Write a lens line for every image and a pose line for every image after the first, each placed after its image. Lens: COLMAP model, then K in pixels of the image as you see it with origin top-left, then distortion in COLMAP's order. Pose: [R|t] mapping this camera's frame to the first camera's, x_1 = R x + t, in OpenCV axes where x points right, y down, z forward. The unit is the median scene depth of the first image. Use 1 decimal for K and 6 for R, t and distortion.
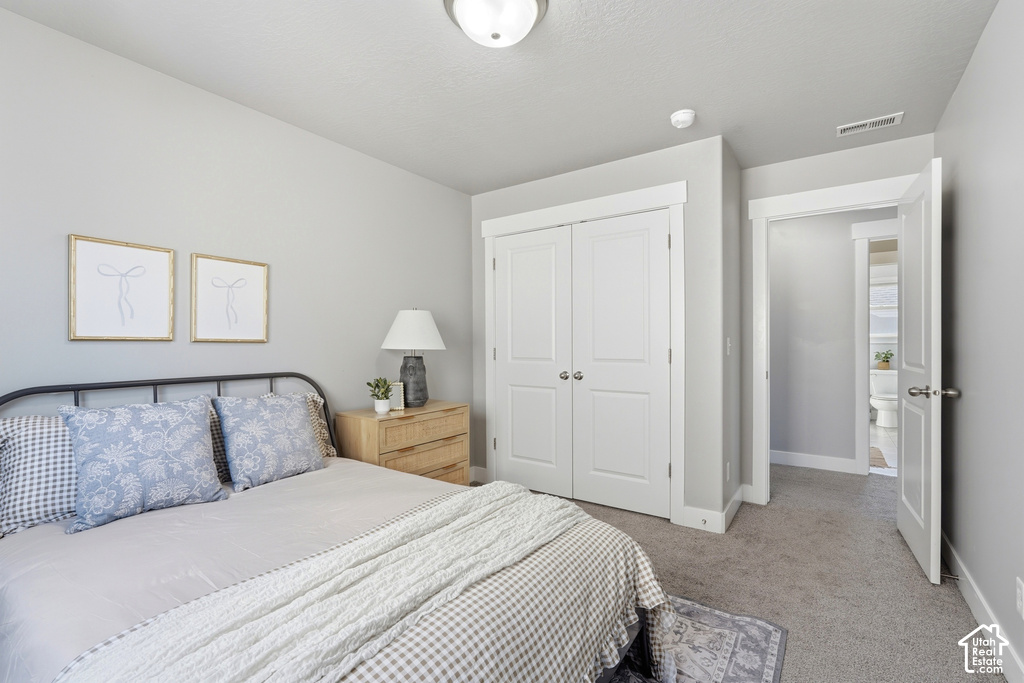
lens RADIAL K [[462.9, 0, 510.0], [0, 462.9, 344.5], [0, 0, 1]] dist [-0.003026, 0.000304]
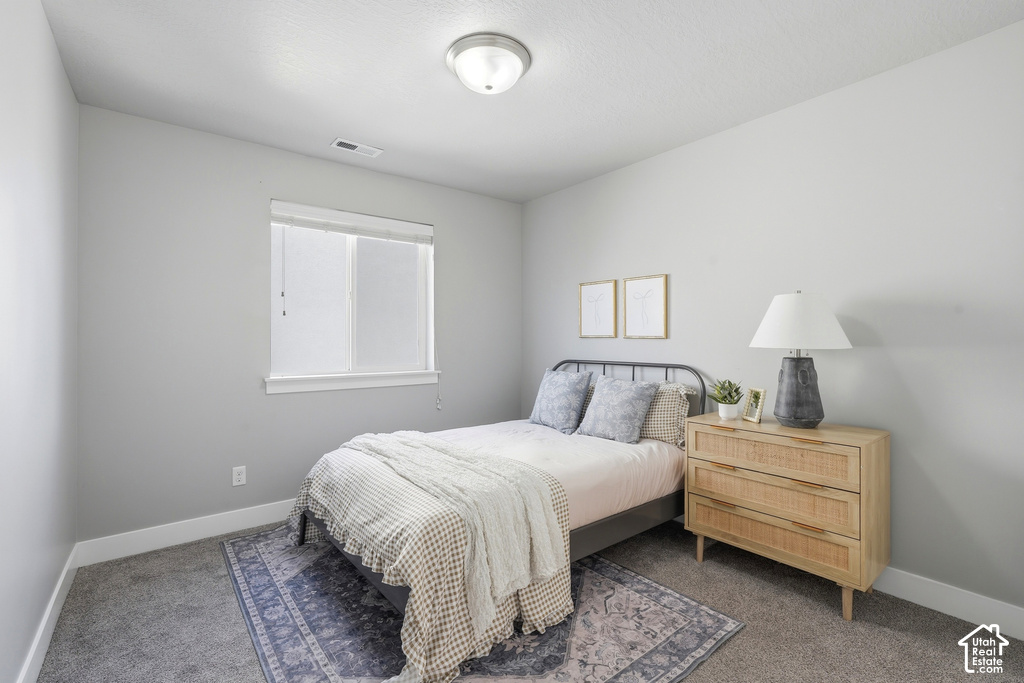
lens RADIAL K [[428.4, 0, 512.0], [0, 428.4, 341.5], [0, 0, 1]] dist [-0.000992, 0.000011]
pose [[-0.266315, 0.001879, -0.963884, 0.669897], [-0.001147, 0.999997, 0.002266, 0.001232], [0.963885, 0.001709, -0.266312, 0.907935]]
